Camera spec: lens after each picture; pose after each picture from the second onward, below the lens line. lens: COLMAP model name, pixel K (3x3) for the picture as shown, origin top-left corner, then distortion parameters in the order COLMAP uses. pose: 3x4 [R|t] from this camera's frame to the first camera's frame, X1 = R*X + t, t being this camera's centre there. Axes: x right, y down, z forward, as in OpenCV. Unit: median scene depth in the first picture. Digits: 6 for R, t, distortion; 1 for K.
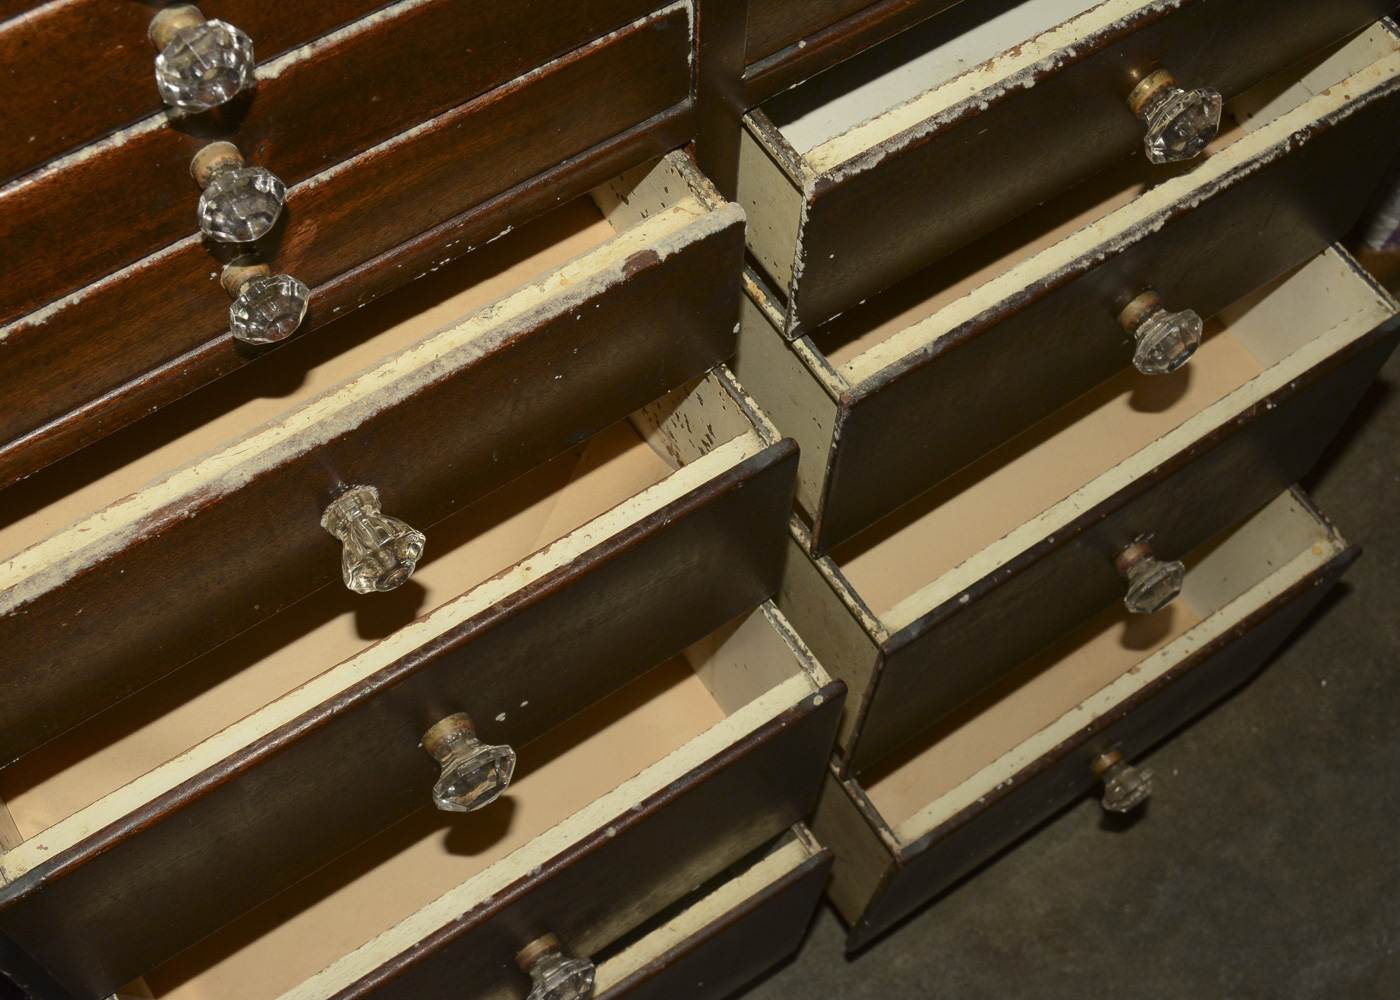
lens RADIAL K [[1791.9, 0, 697.8], [0, 1791.9, 501.7], [0, 0, 1]] dist [-0.020426, 0.000000]
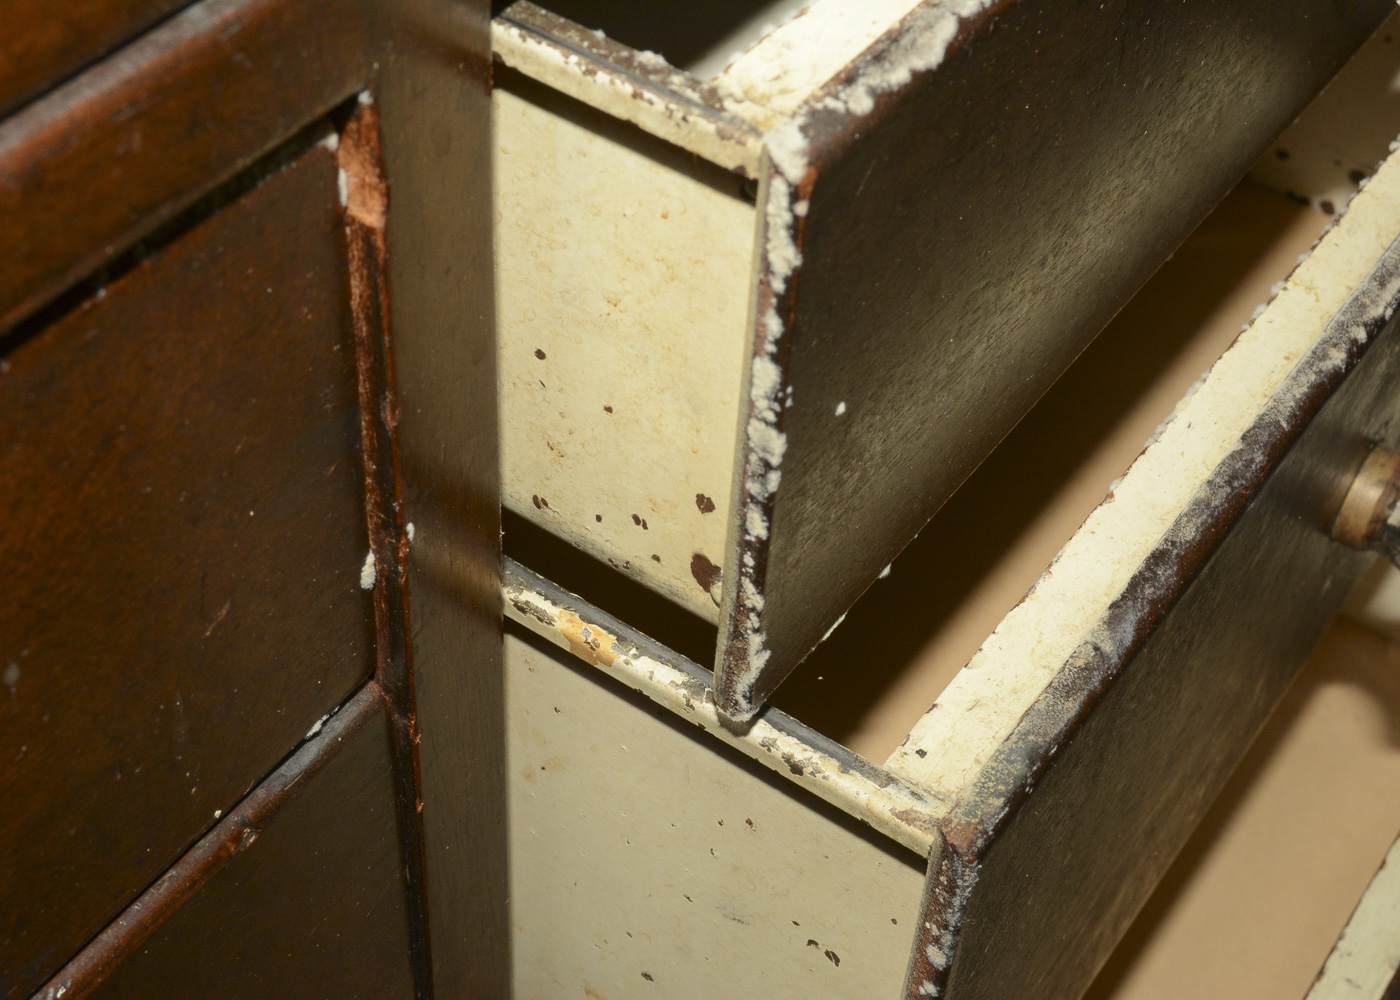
lens RADIAL K [[2321.3, 0, 699.4], [0, 2321.3, 499.3], [0, 0, 1]] dist [-0.007891, 0.000000]
pose [[0.933443, -0.246364, 0.260745, -0.067446], [0.307580, 0.923720, -0.228332, -0.034462], [-0.184603, 0.293335, 0.938017, 0.643859]]
